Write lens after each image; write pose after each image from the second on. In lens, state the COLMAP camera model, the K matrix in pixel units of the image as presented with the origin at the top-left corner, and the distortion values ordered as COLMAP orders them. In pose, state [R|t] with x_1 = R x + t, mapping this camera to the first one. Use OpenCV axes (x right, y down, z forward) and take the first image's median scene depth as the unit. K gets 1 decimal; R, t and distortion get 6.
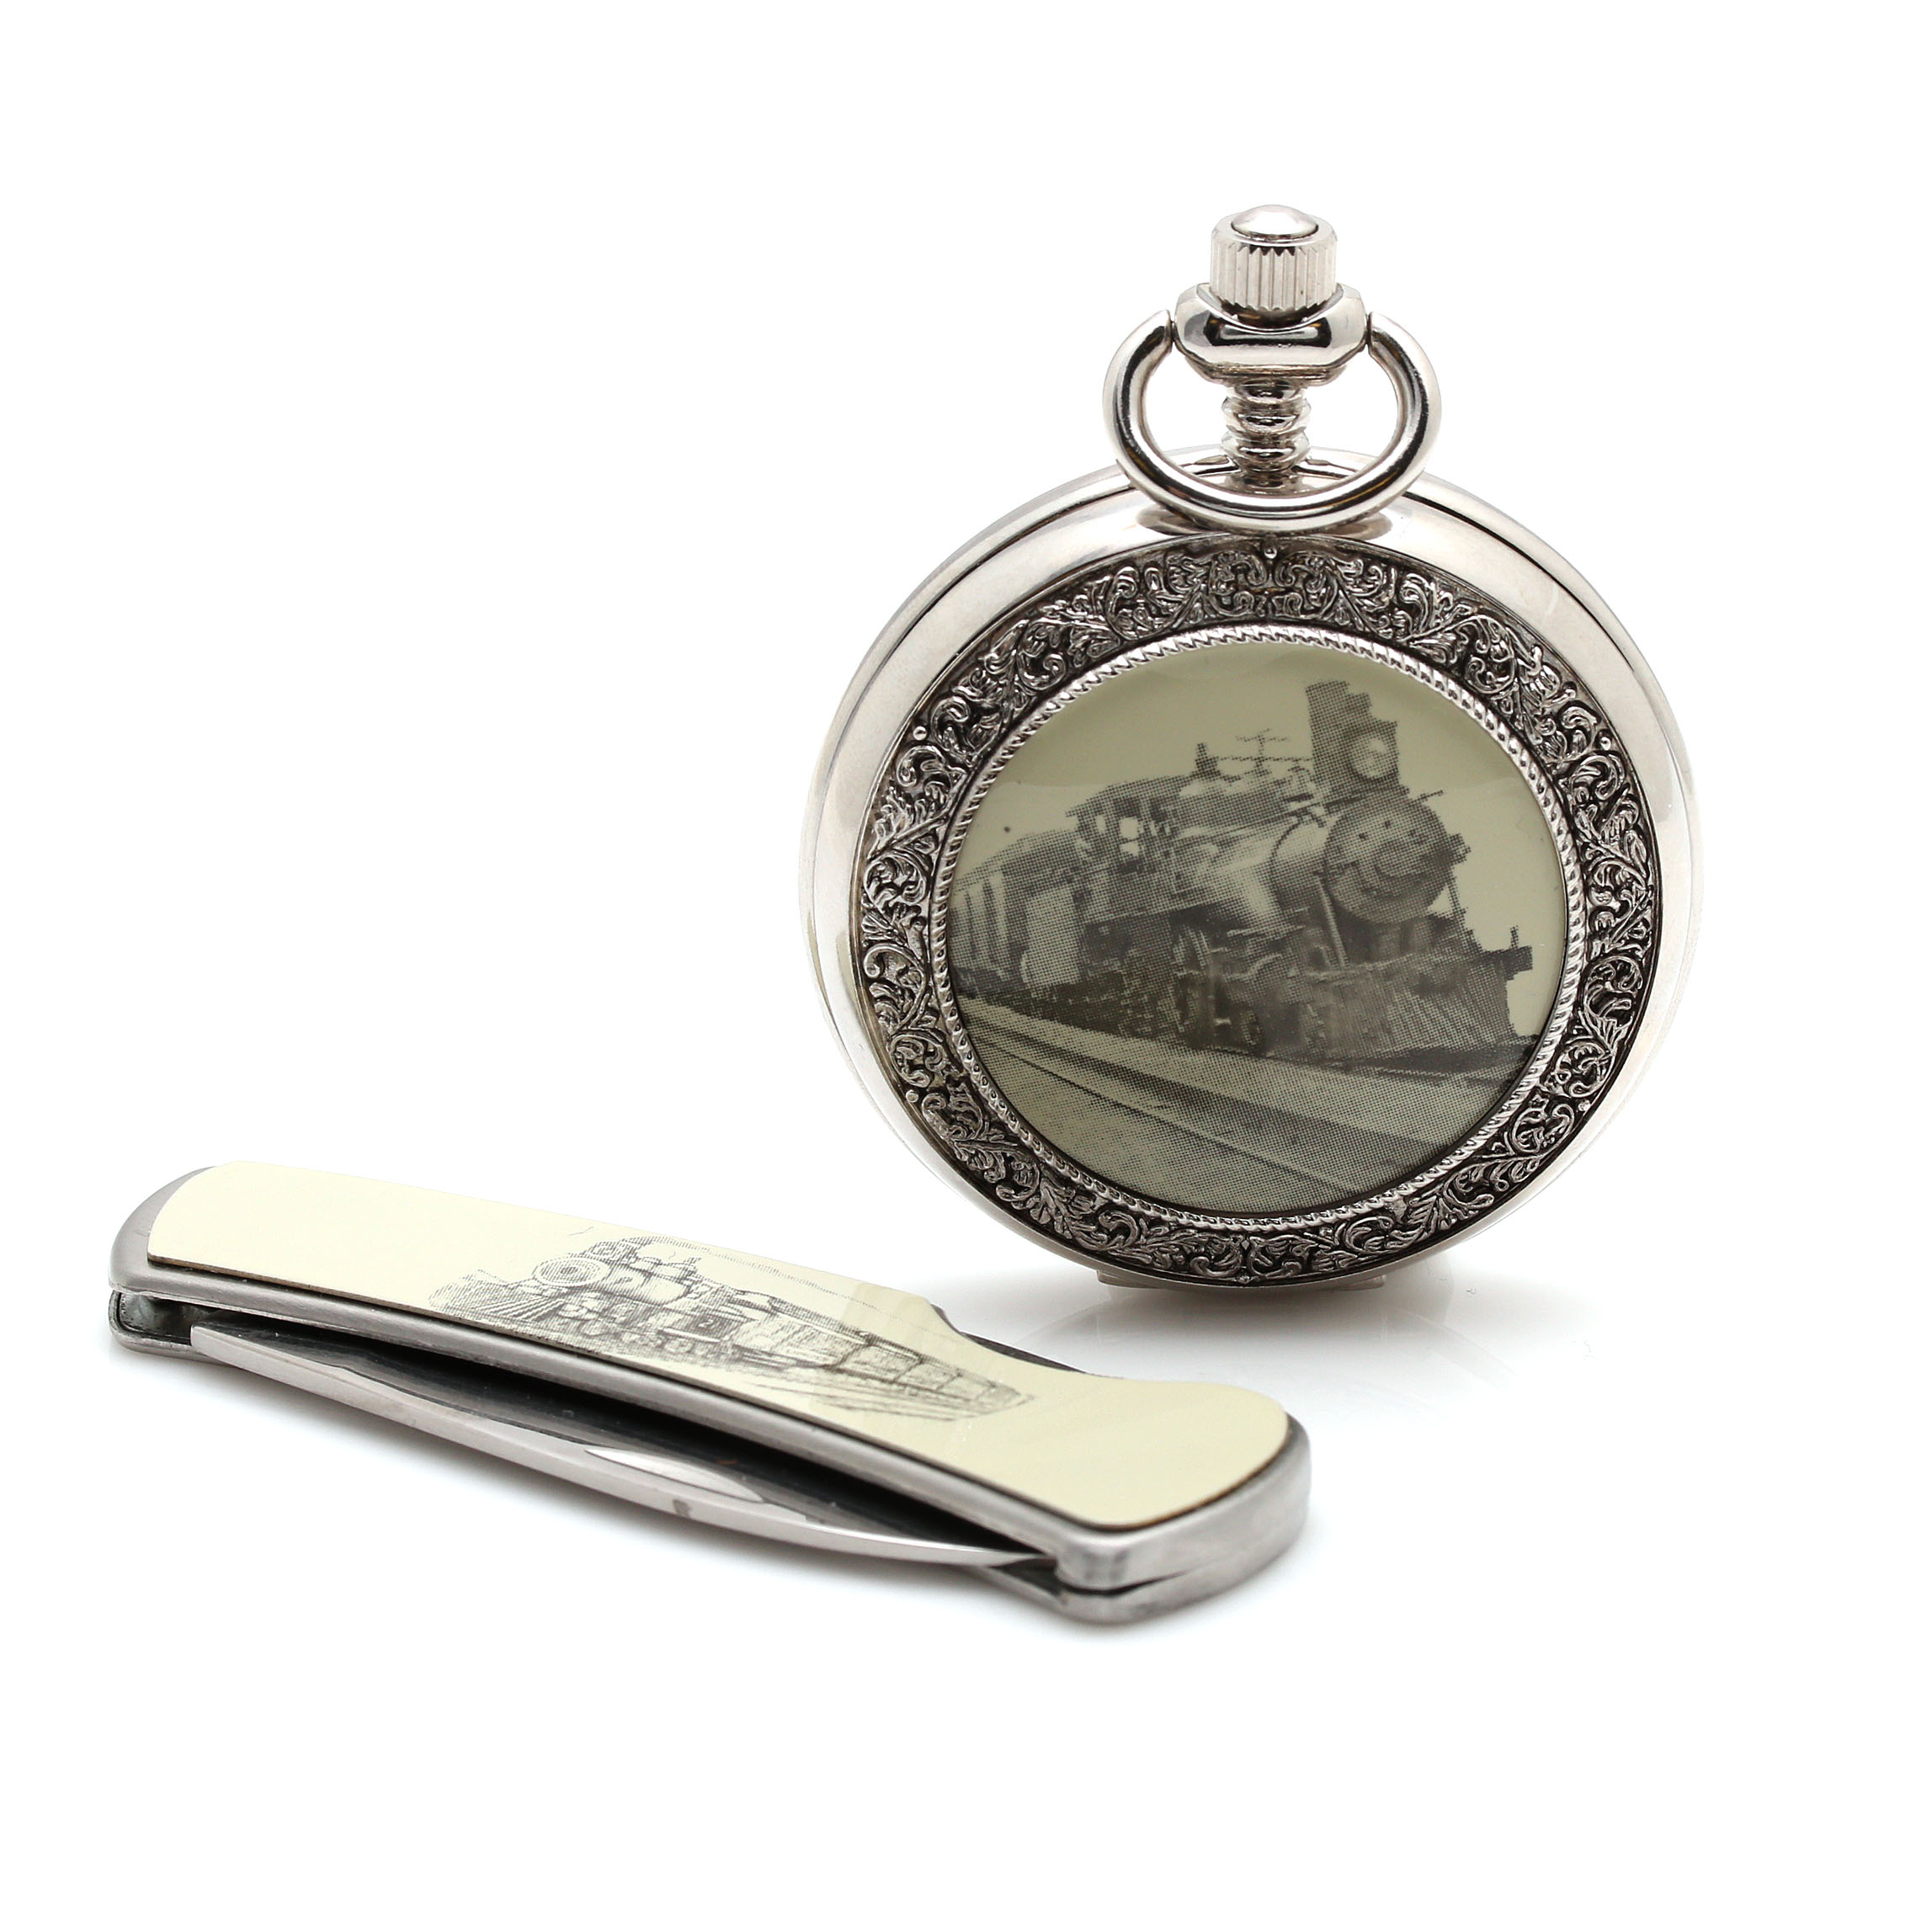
lens RADIAL K [[10579.9, 0, 964.6], [0, 10579.9, 963.8], [0, 0, 1]] dist [-0.285340, 0.000000]
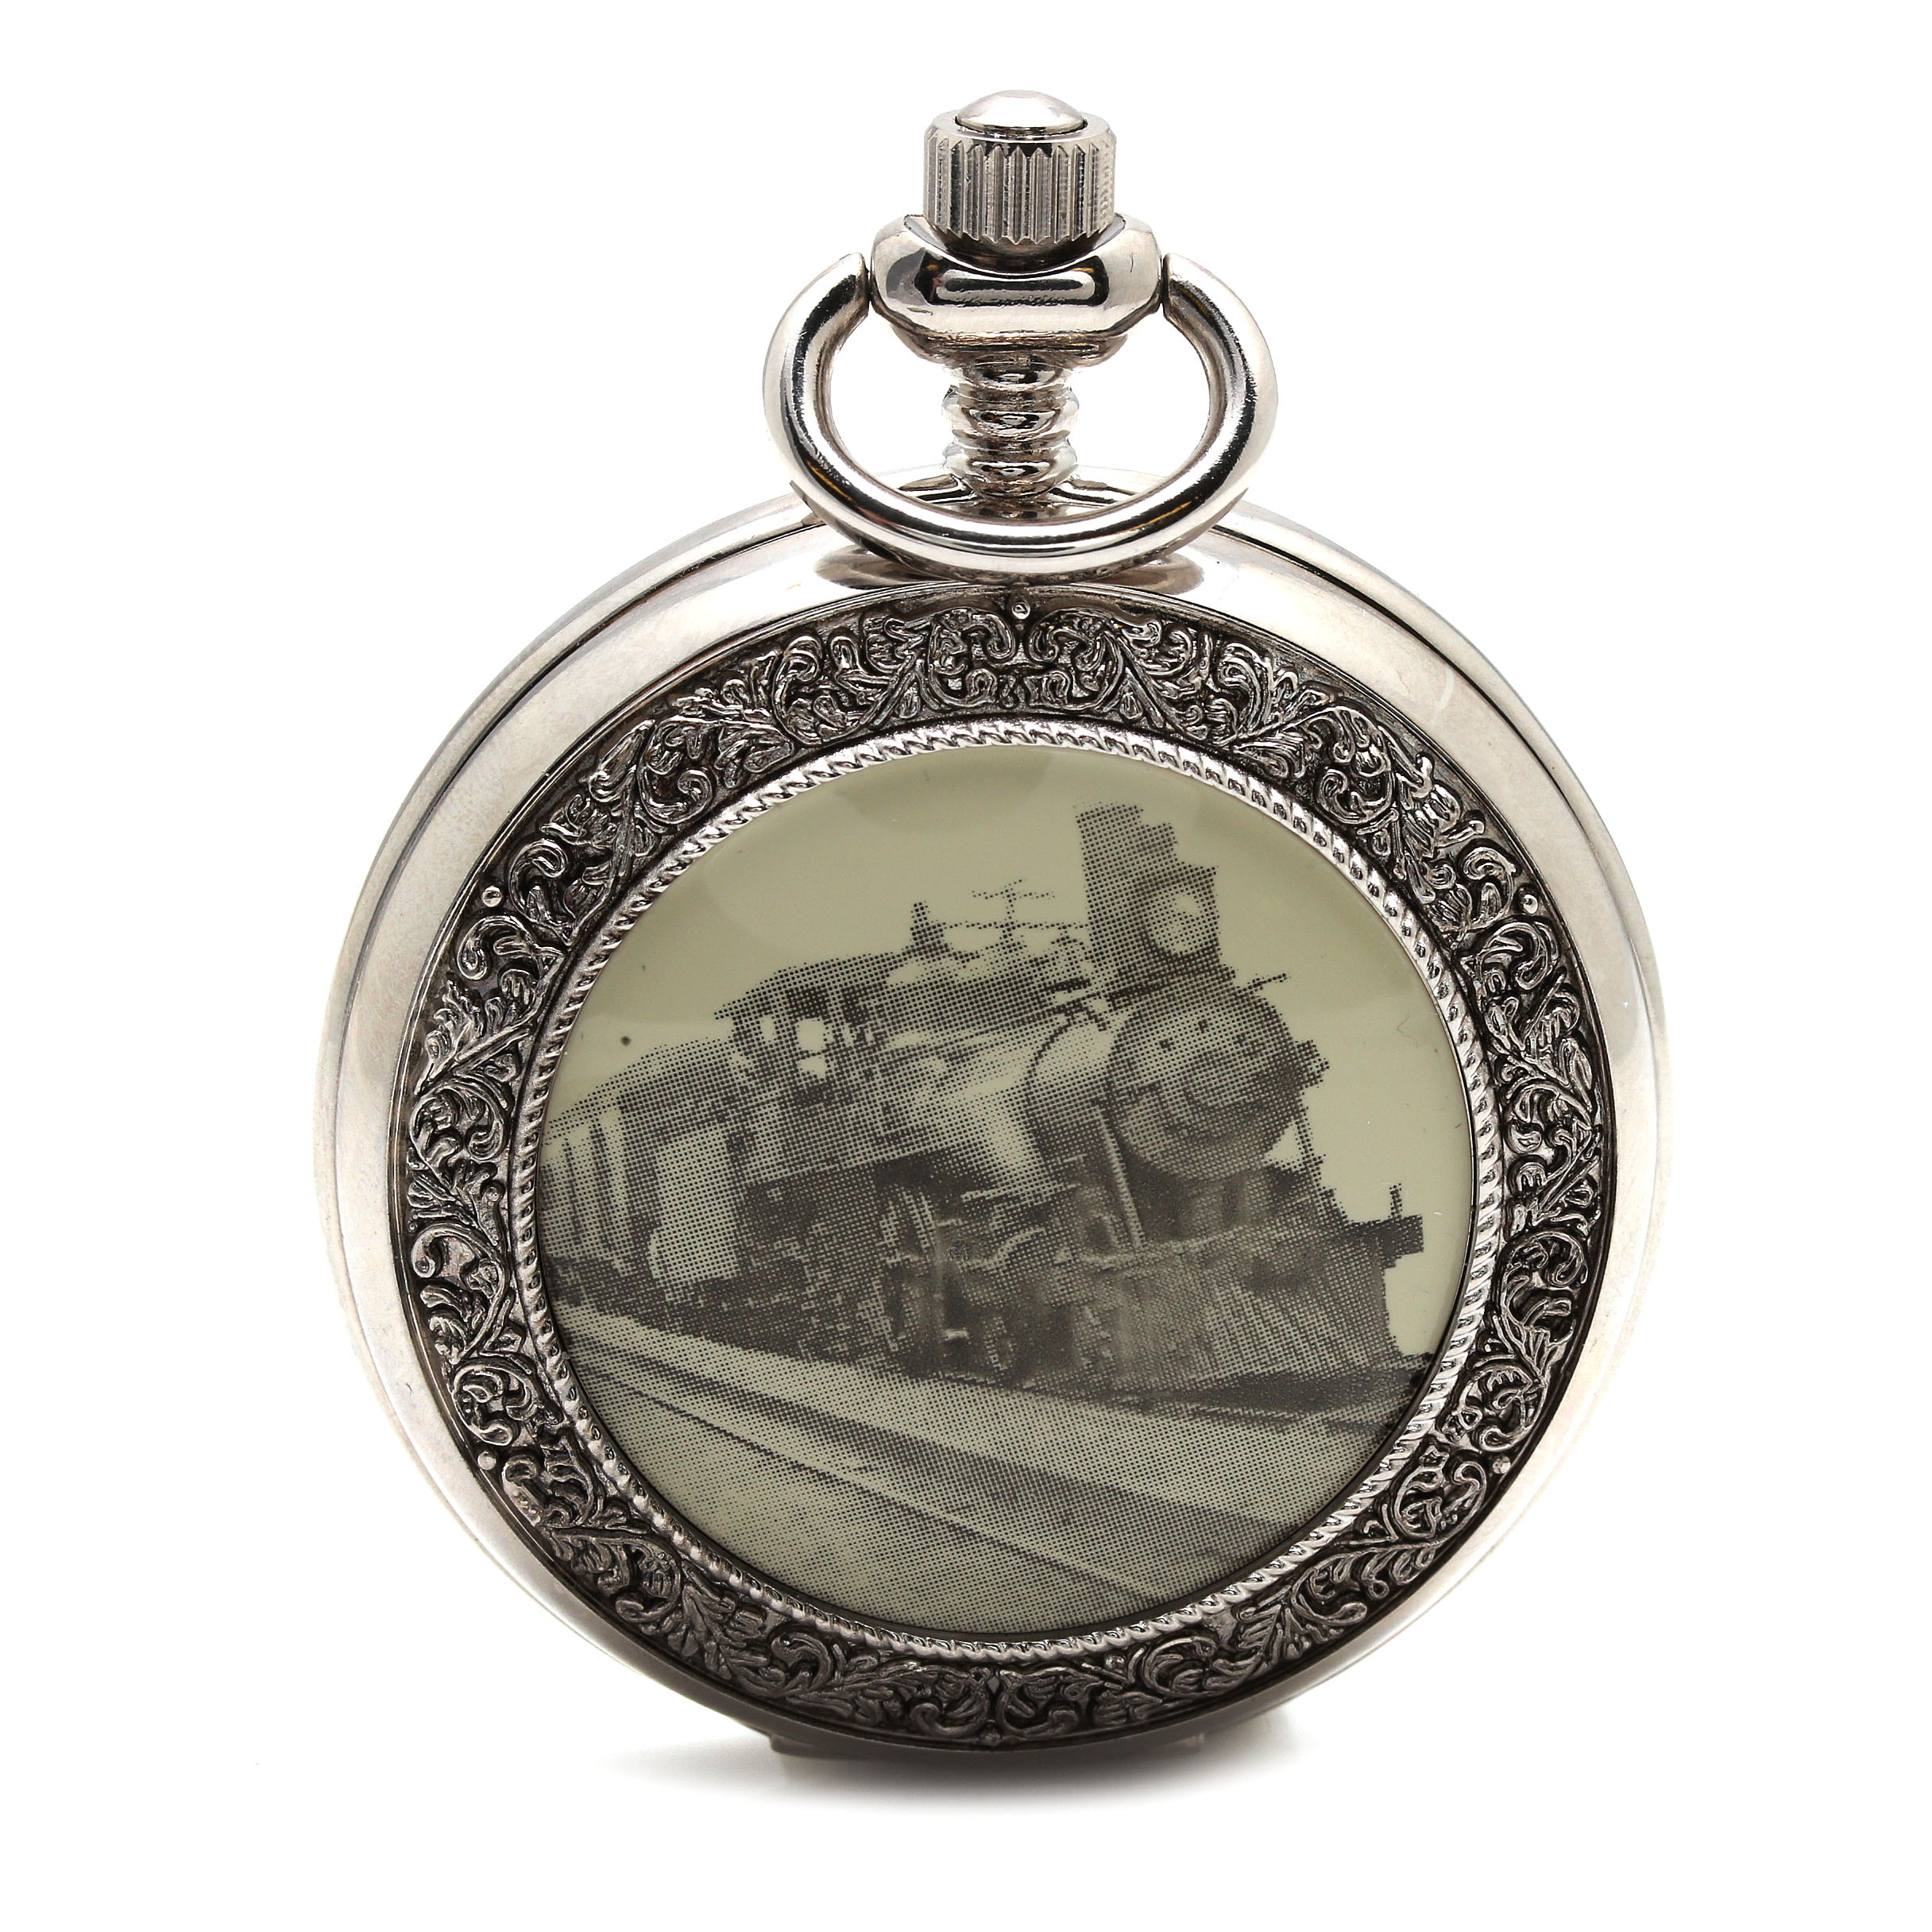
lens RADIAL K [[10579.9, 0, 971.0], [0, 10579.9, 970.4], [0, 0, 1]] dist [-0.285340, 0.000000]
pose [[0.999238, -0.010291, 0.037657, 0.000736], [0.013938, 0.995099, -0.097901, 0.047614], [-0.036465, 0.098351, 0.994483, 0.343698]]
